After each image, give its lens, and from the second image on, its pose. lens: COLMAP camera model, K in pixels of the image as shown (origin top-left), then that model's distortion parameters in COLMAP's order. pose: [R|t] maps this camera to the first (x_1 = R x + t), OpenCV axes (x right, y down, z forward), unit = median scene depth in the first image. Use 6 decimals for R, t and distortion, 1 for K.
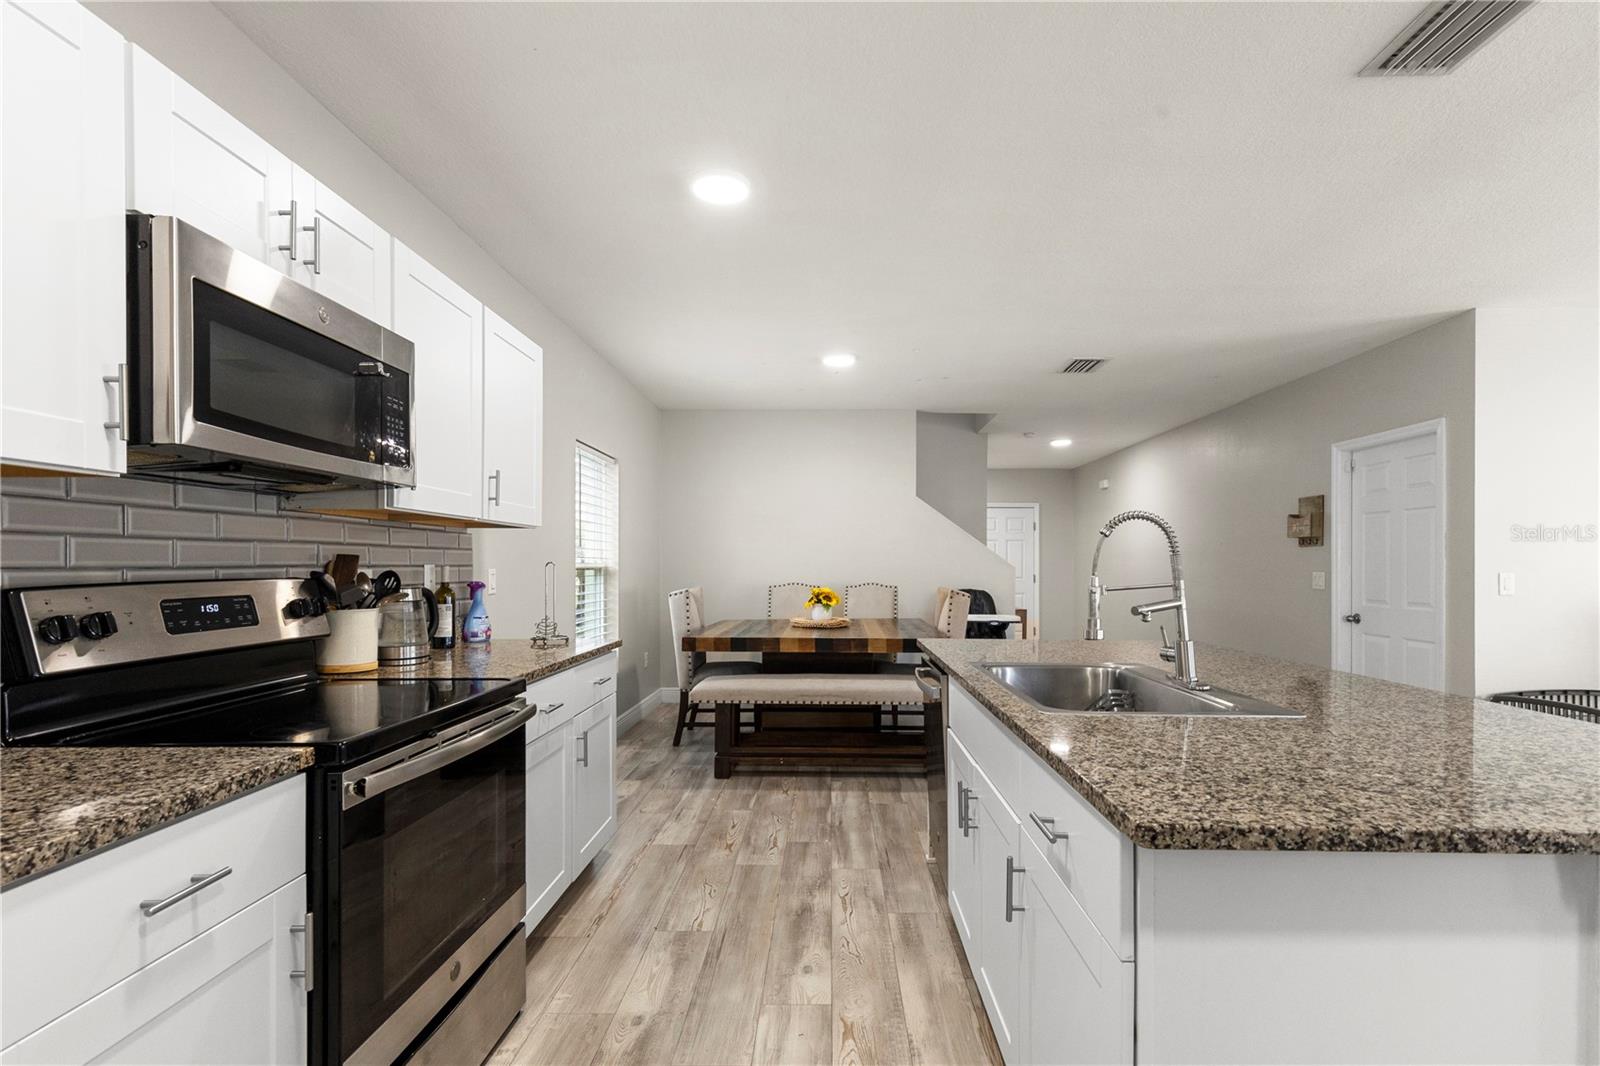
lens RADIAL K [[743.9, 0, 823.5], [0, 743.9, 563.6], [0, 0, 1]] dist [0.012051, -0.000236]
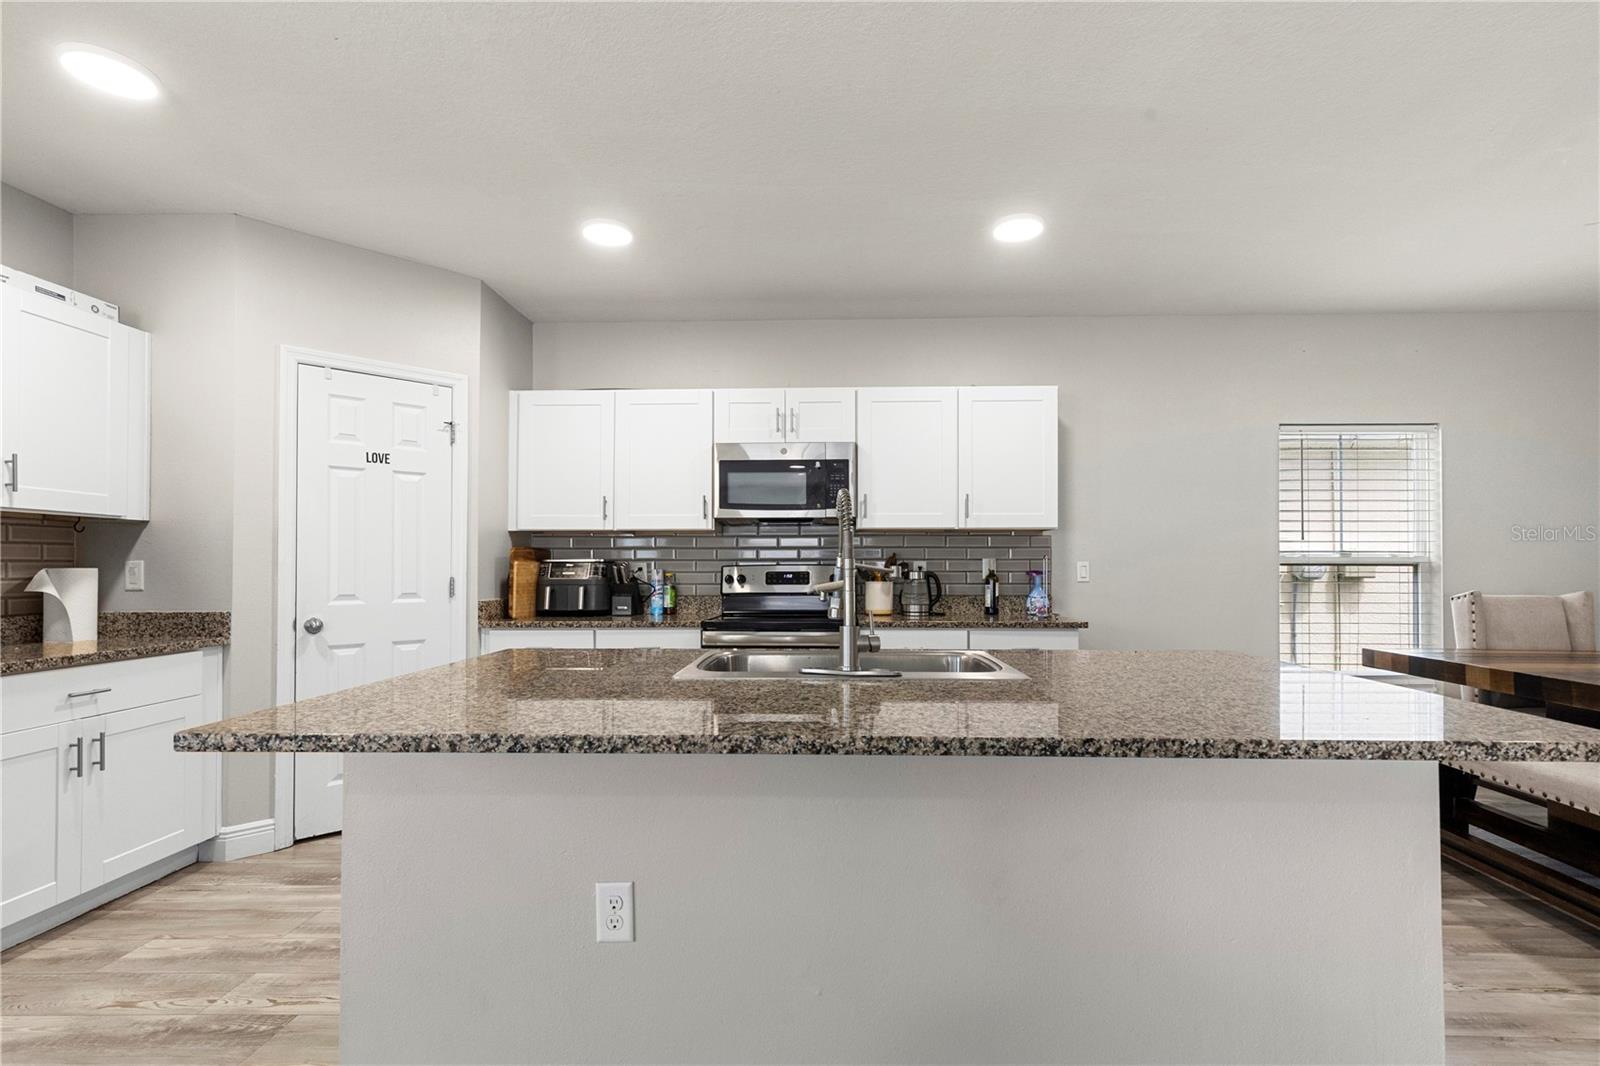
lens RADIAL K [[726.3, 0, 818.8], [0, 726.3, 563.7], [0, 0, 1]] dist [0.023156, -0.007210]
pose [[-0.022588, -0.009552, -0.999699, 0.535711], [0.001025, 0.999954, -0.009578, 0.014049], [0.999744, -0.001241, -0.022577, 0.389132]]
